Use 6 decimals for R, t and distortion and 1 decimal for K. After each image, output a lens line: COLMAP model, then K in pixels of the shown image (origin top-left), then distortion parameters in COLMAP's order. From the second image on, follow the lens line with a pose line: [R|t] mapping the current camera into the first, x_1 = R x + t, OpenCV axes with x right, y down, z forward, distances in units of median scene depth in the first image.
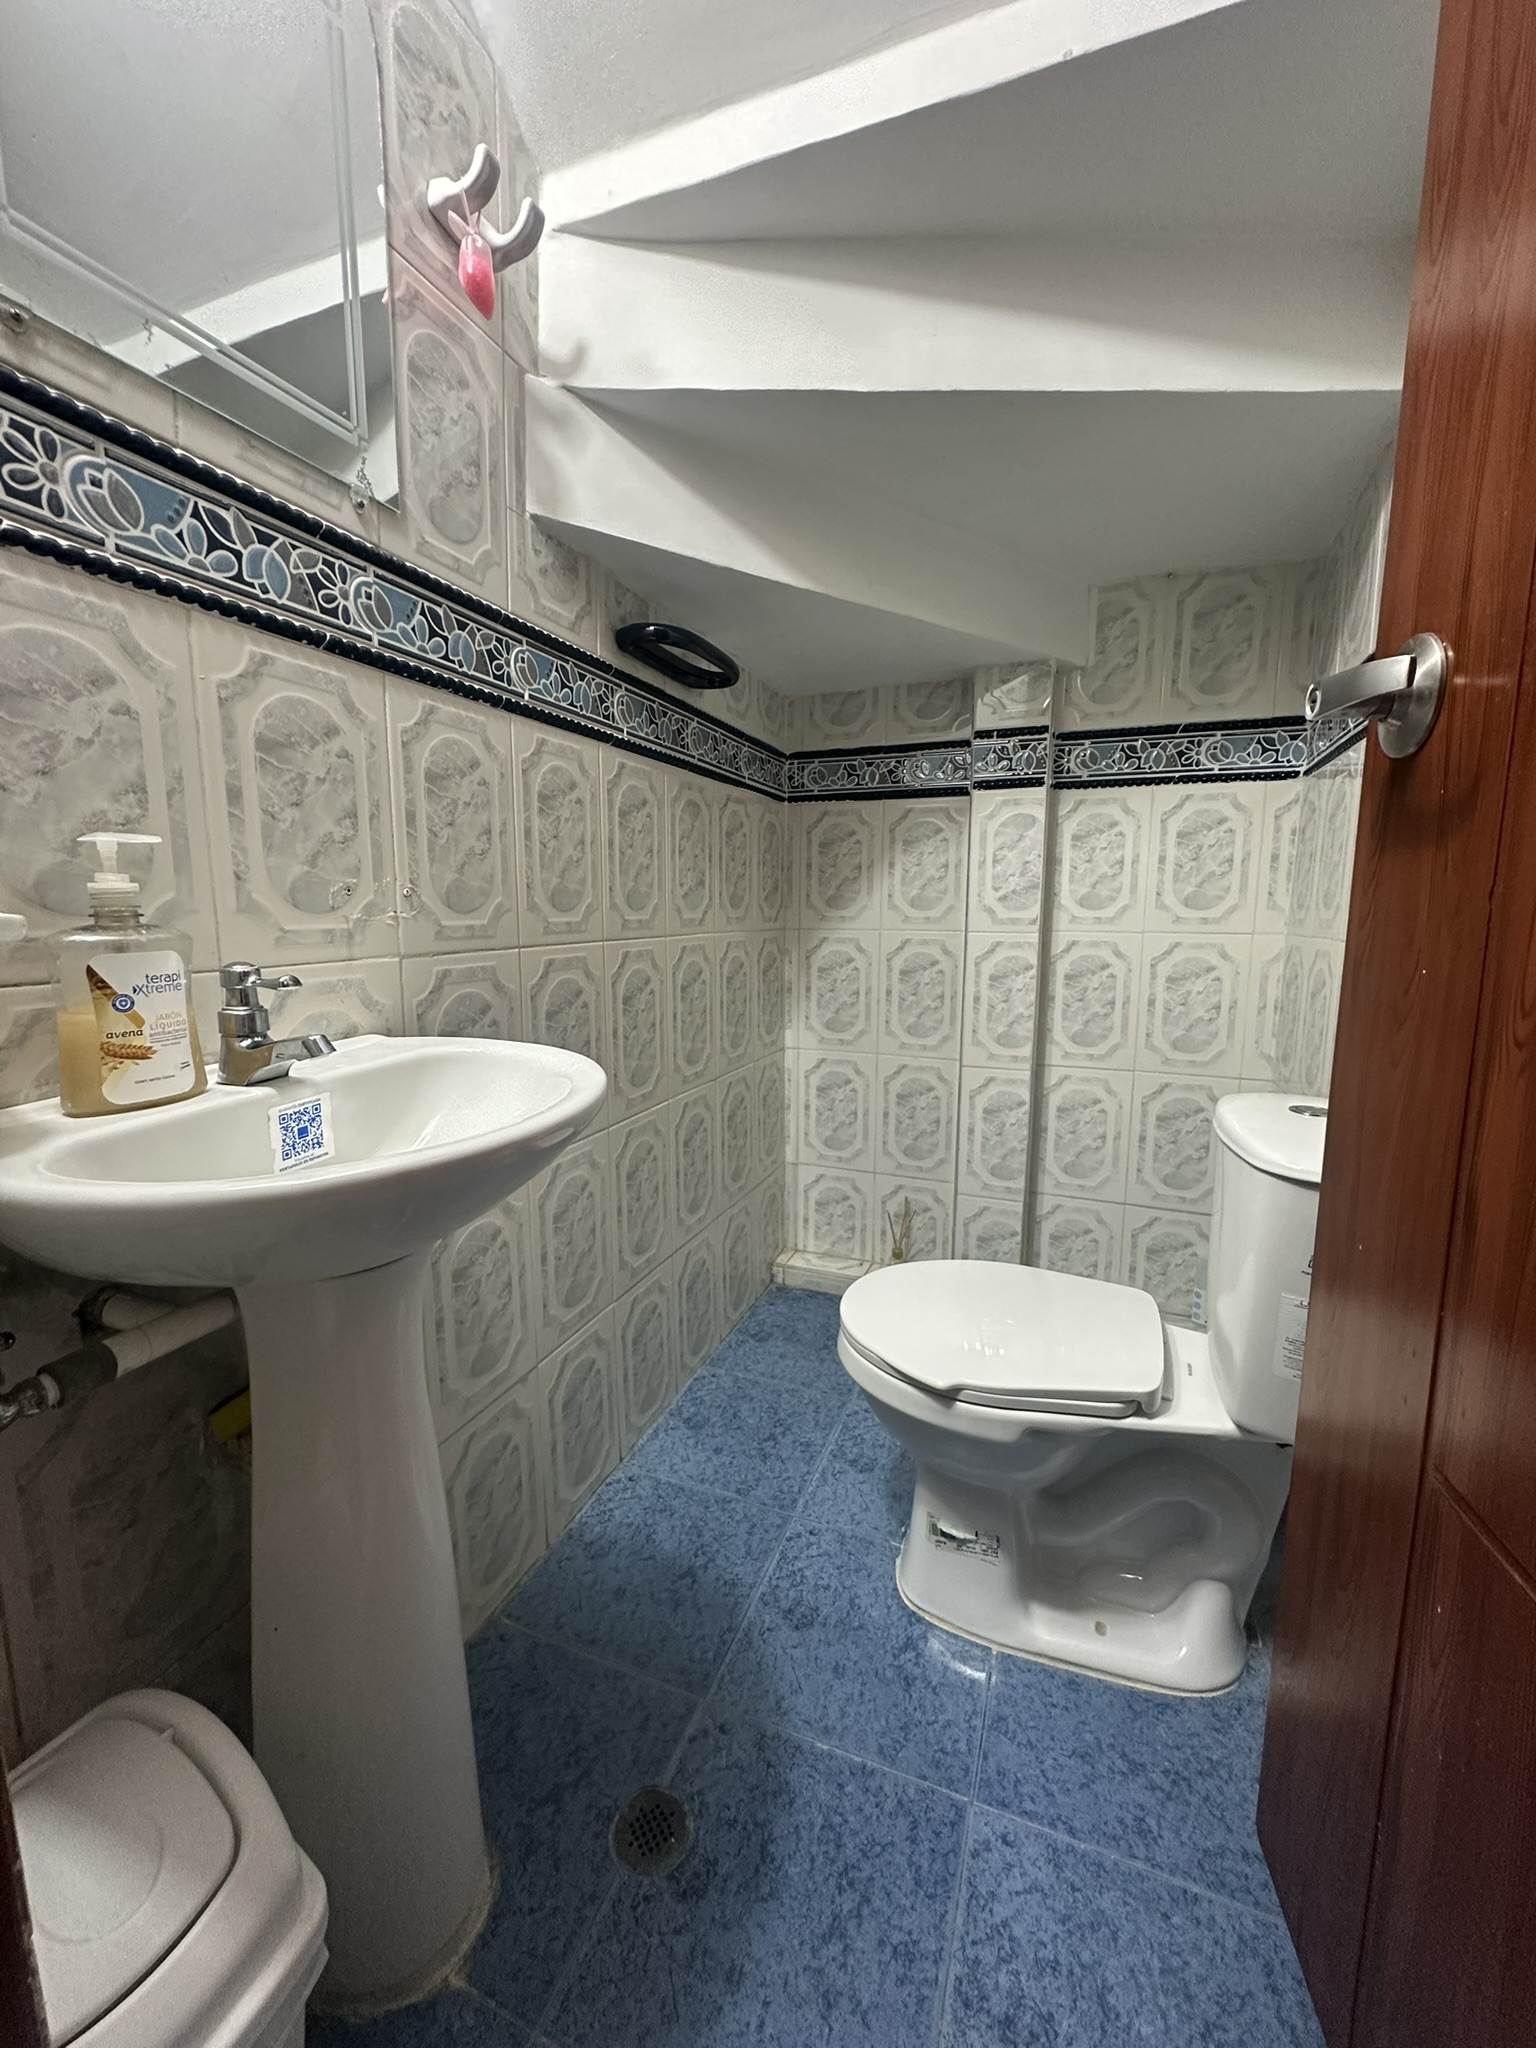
lens RADIAL K [[817.6, 0, 770.7], [0, 817.6, 1019.7], [0, 0, 1]] dist [-0.003591, 0.000948]
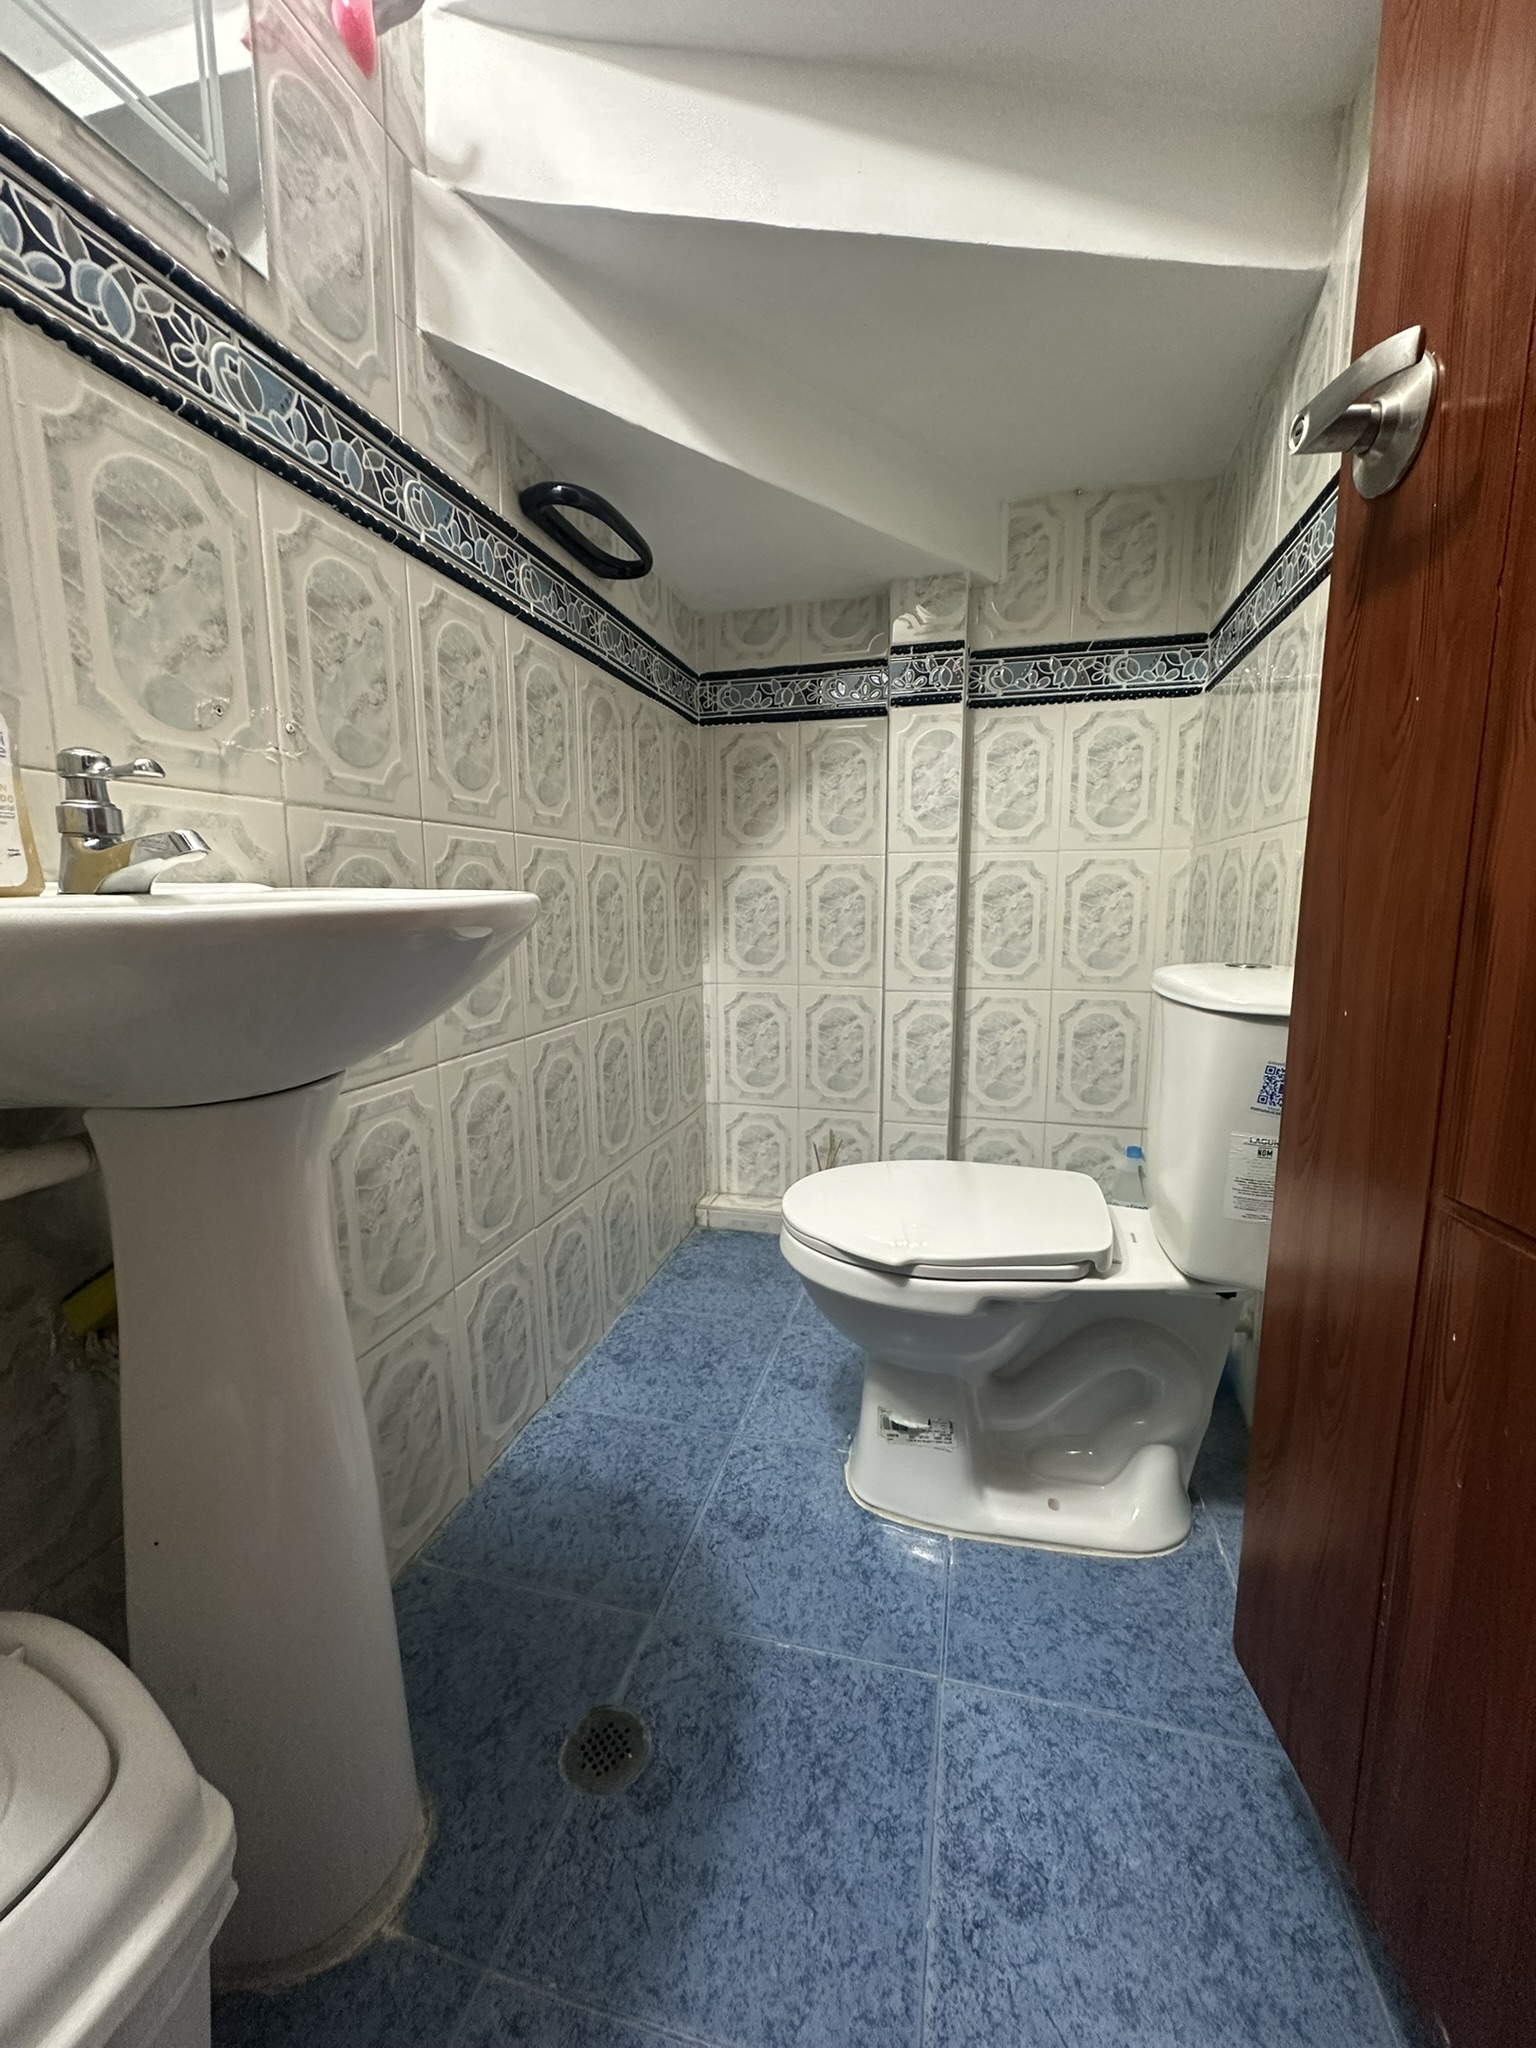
lens RADIAL K [[817.6, 0, 769.5], [0, 817.6, 1021.7], [0, 0, 1]] dist [-0.003591, 0.000948]
pose [[0.992412, -0.025862, 0.120204, -0.043737], [0.024800, 0.999639, 0.010322, 0.143285], [-0.120428, -0.007263, 0.992695, 0.061239]]
